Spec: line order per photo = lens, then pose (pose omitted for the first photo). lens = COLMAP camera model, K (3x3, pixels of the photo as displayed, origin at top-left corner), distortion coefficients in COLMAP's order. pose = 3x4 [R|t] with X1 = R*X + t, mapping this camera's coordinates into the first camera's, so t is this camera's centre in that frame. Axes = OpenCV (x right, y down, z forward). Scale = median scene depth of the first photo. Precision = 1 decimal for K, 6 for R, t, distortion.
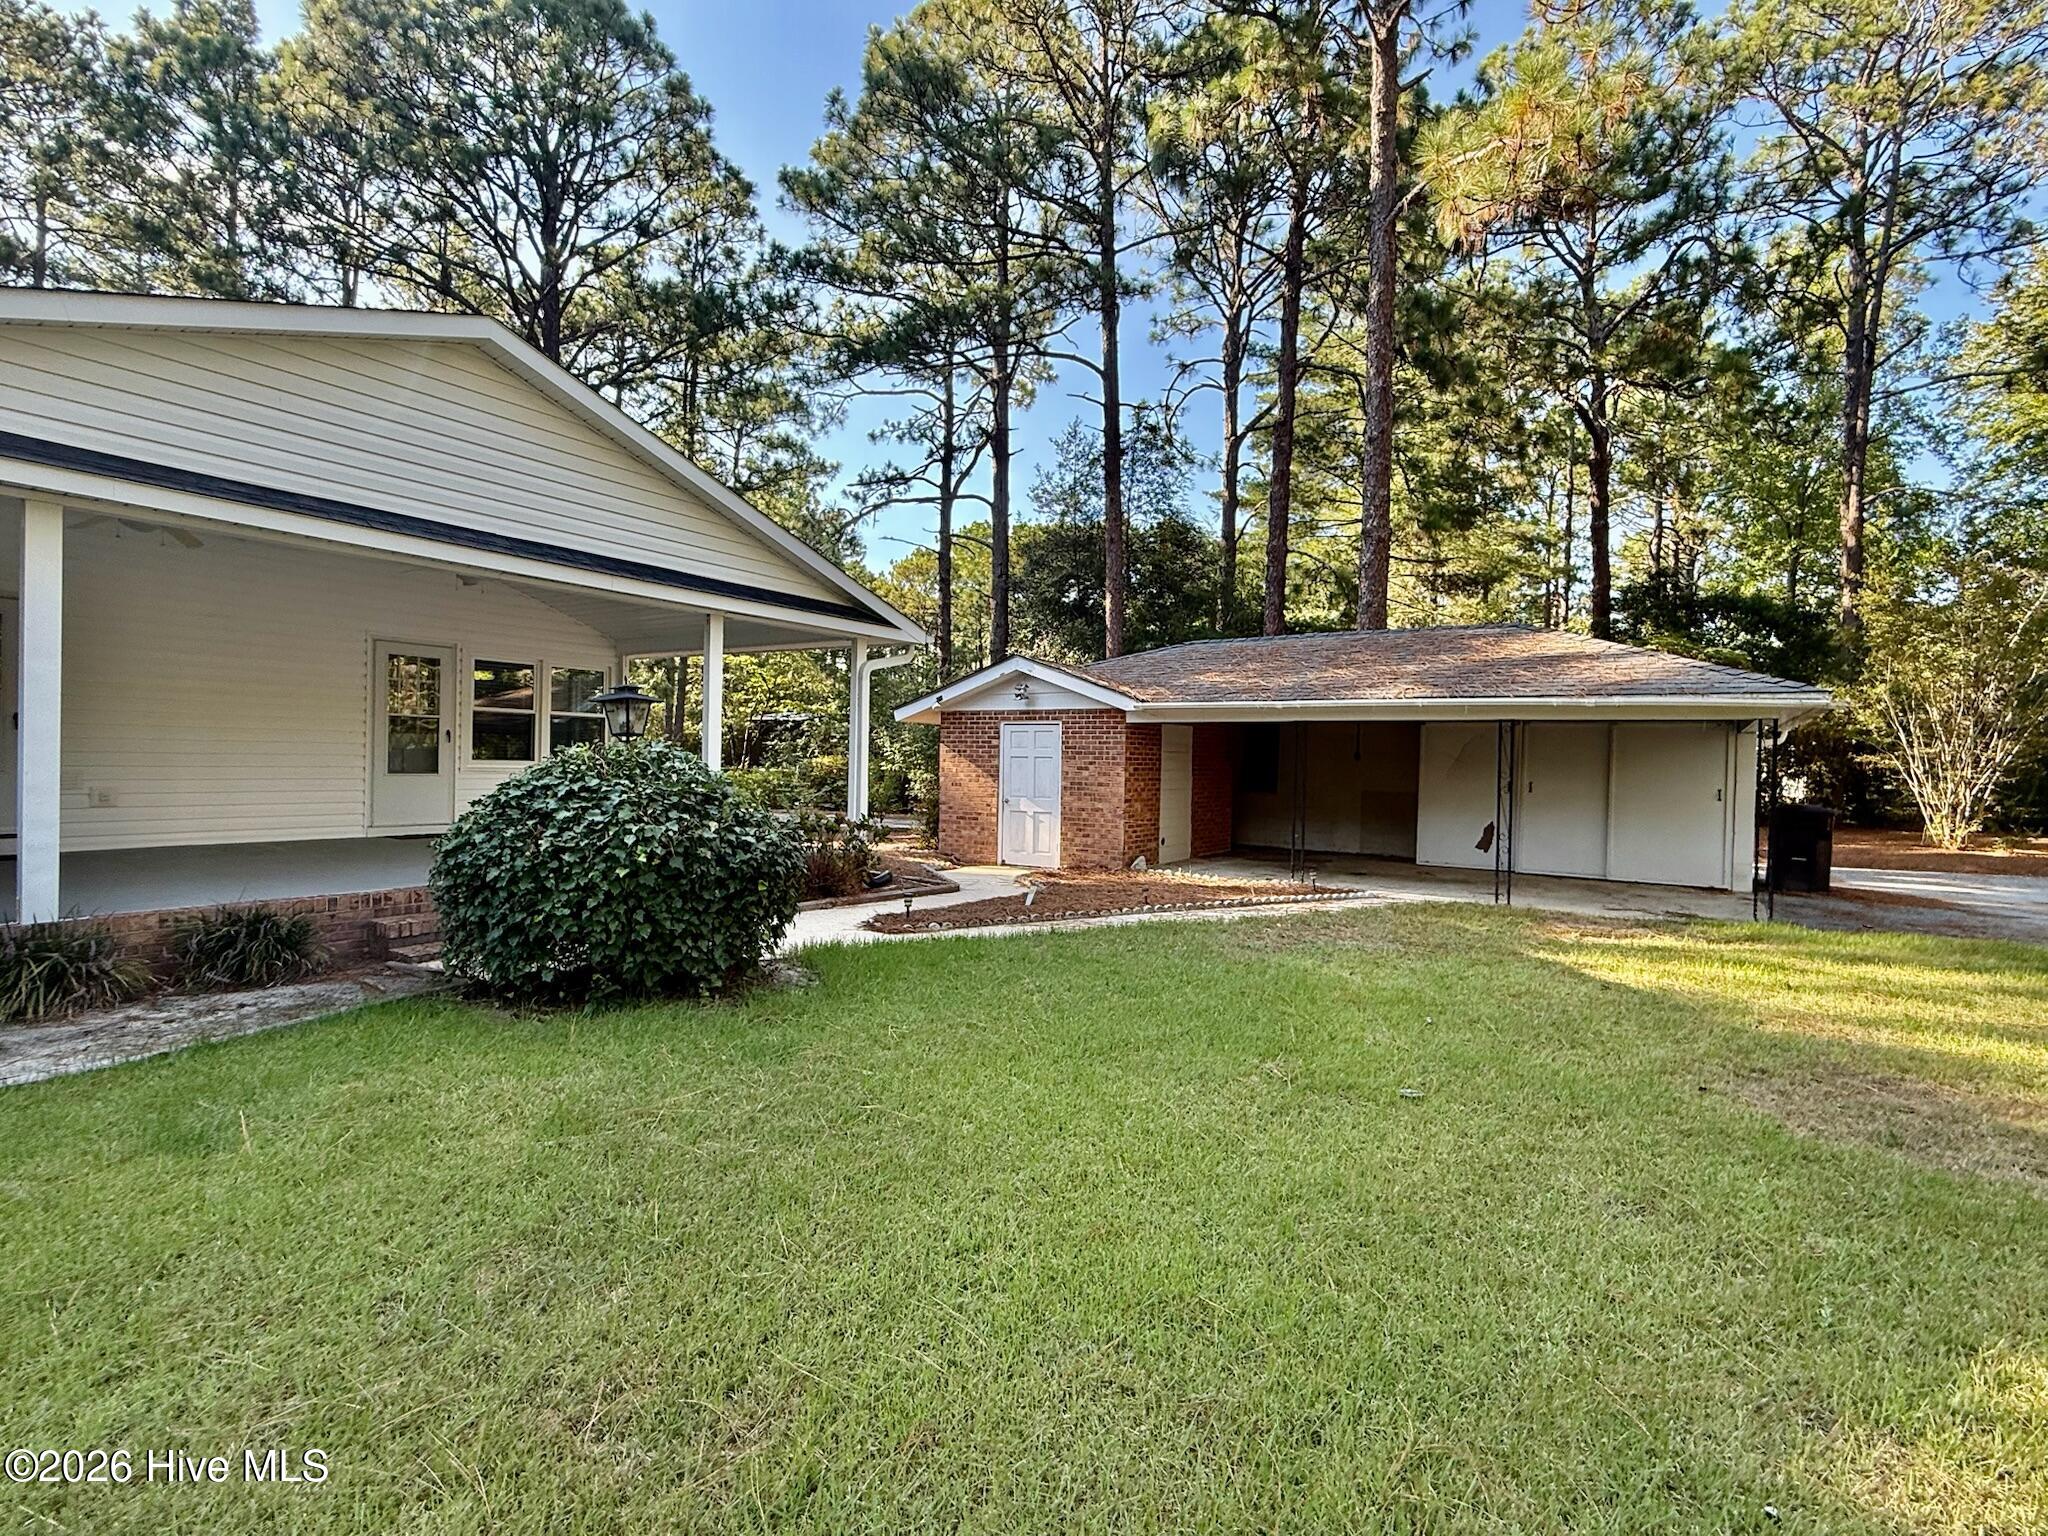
lens RADIAL K [[975.0, 0, 1027.6], [0, 975.0, 772.2], [0, 0, 1]] dist [-0.000235, -0.000505]
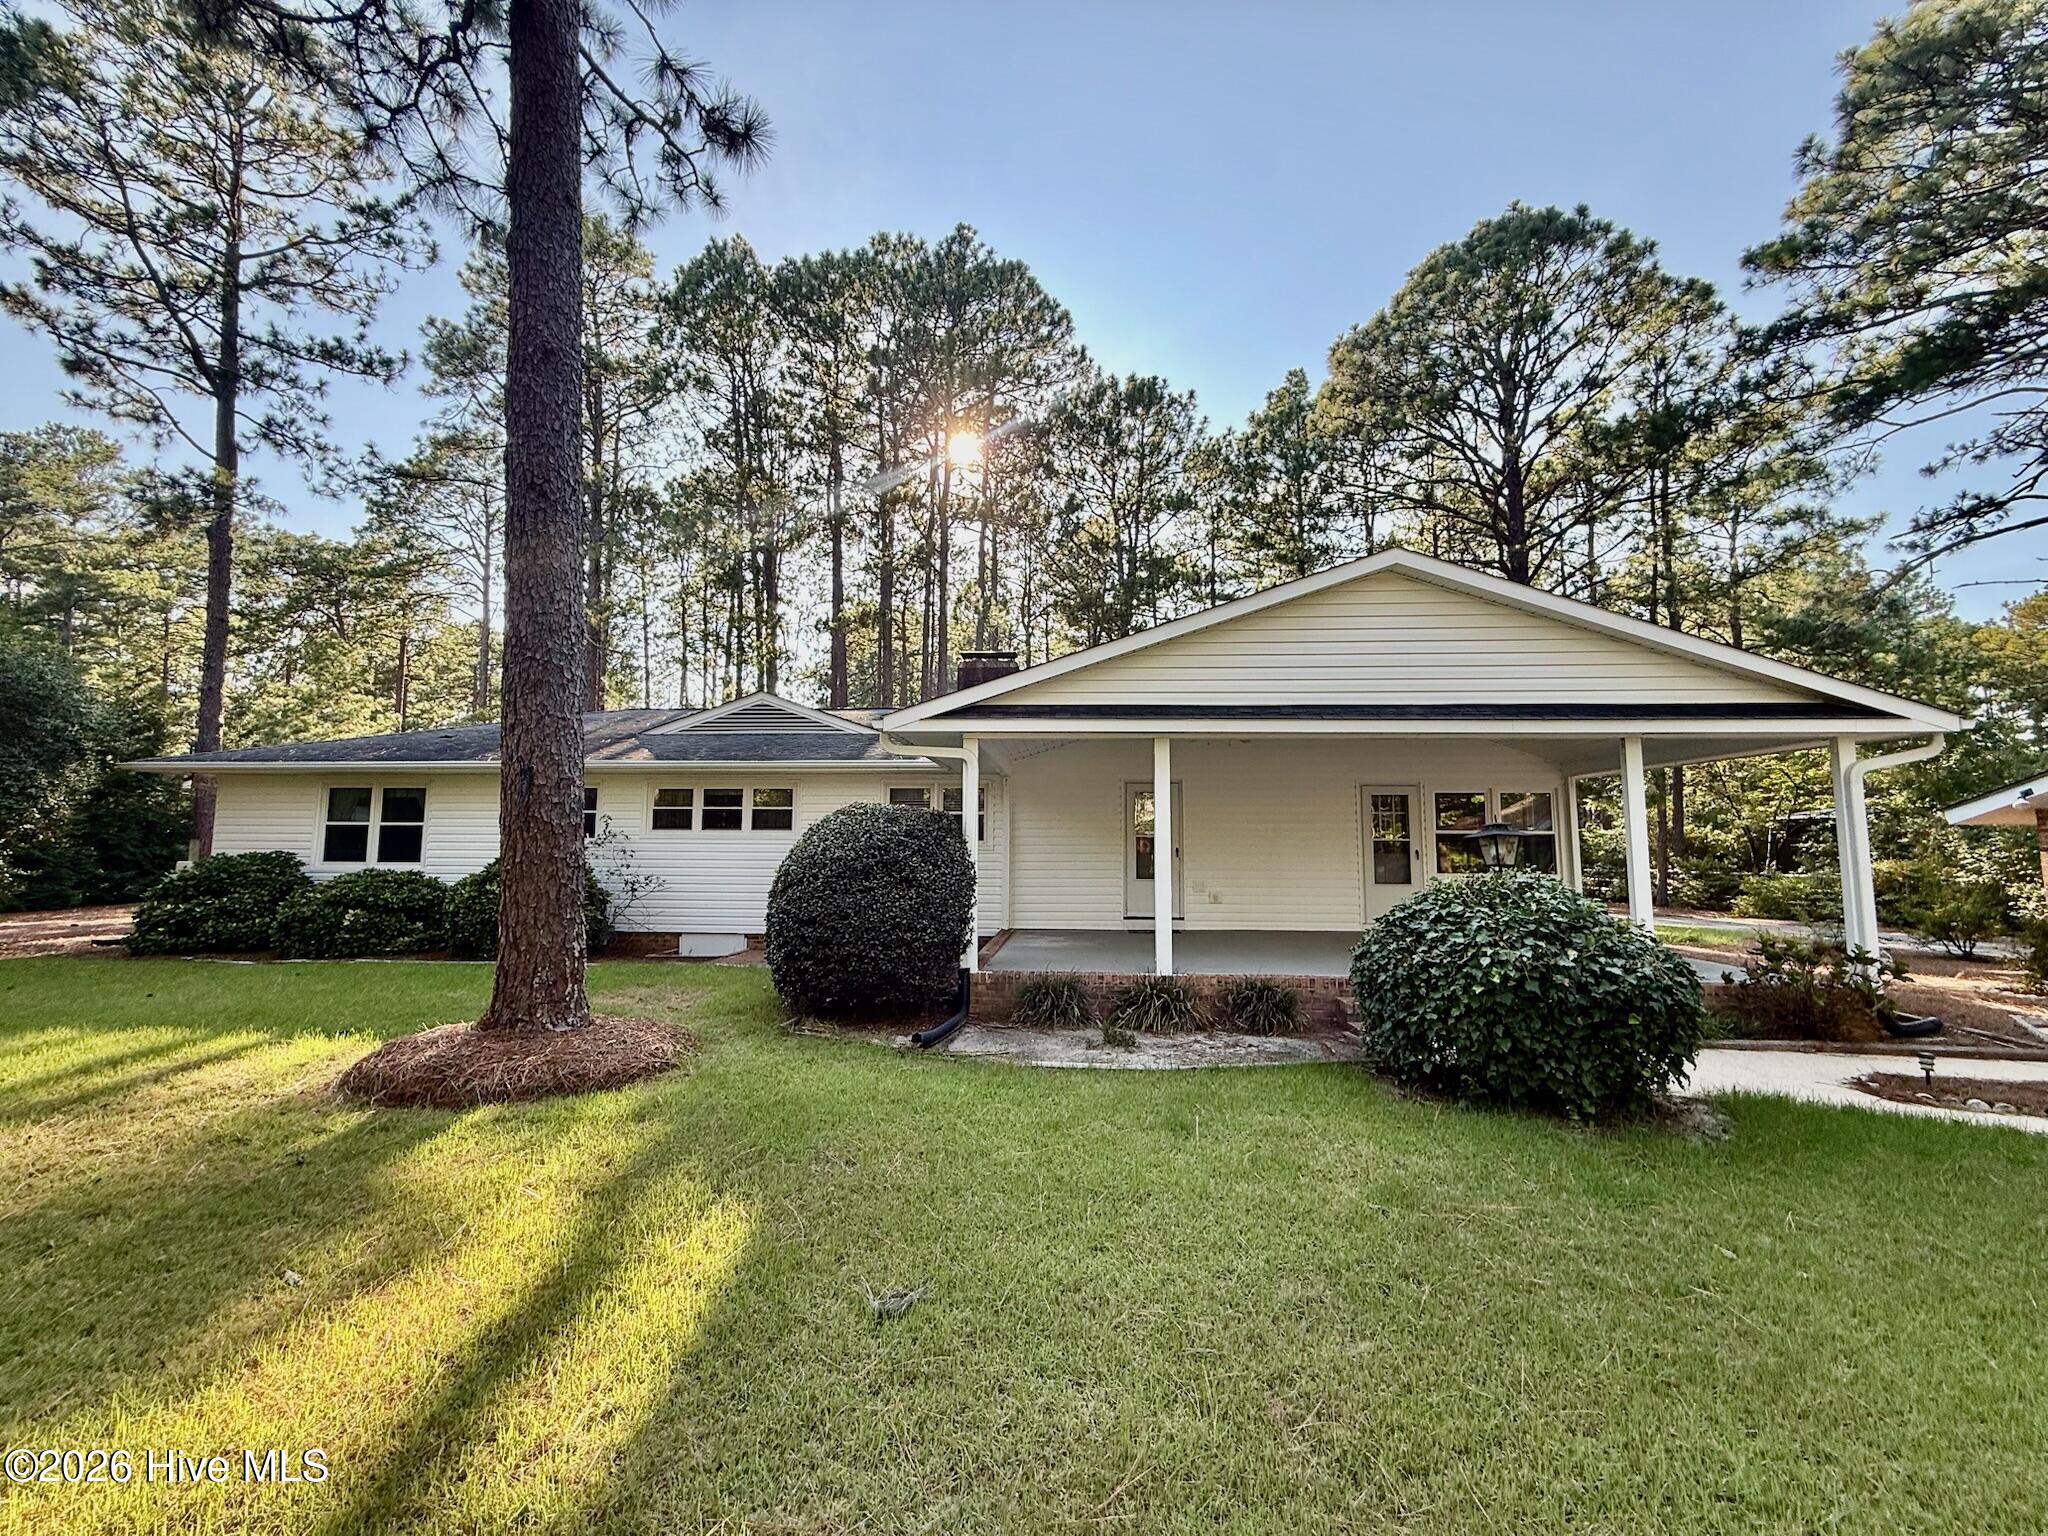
lens RADIAL K [[817.4, 0, 1023.2], [0, 817.4, 769.3], [0, 0, 1]] dist [0.000236, 0.000121]
pose [[0.502766, -0.101791, -0.858408, 0.066711], [-0.003799, 0.992773, -0.119948, -0.014896], [0.864414, 0.063567, 0.498746, 0.008527]]
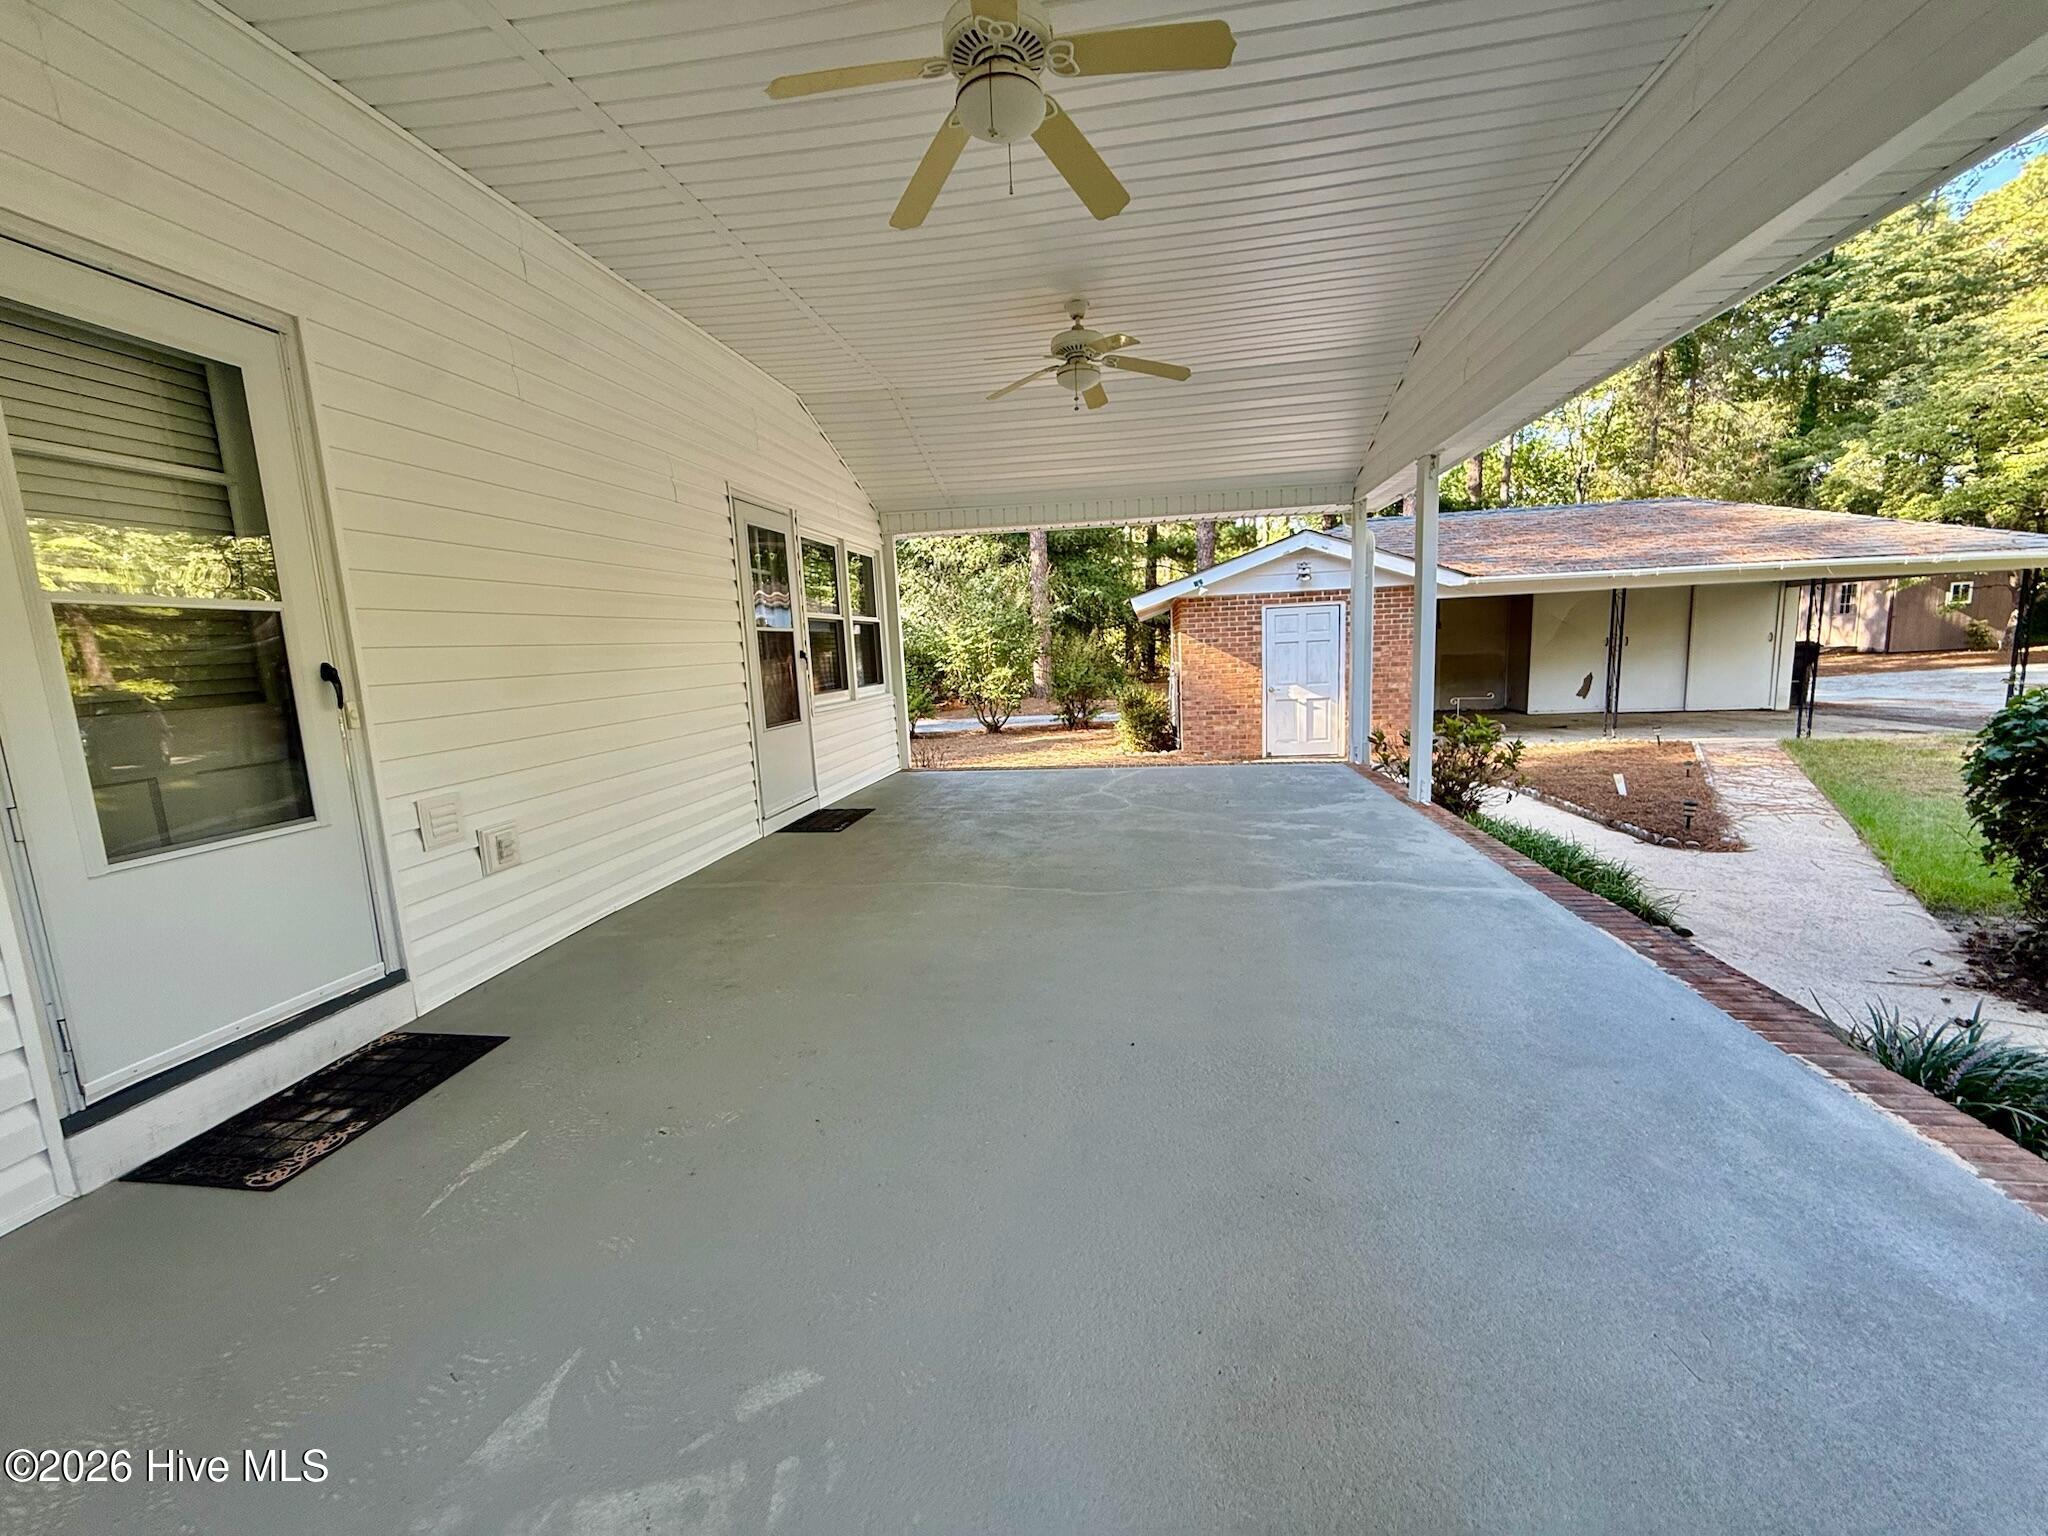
lens RADIAL K [[817.4, 0, 1023.2], [0, 817.4, 769.3], [0, 0, 1]] dist [0.000236, 0.000121]
pose [[0.904188, -0.124915, 0.408461, -0.592807], [0.067997, 0.986181, 0.151073, -0.031682], [-0.421688, -0.108824, 0.900187, 0.388644]]
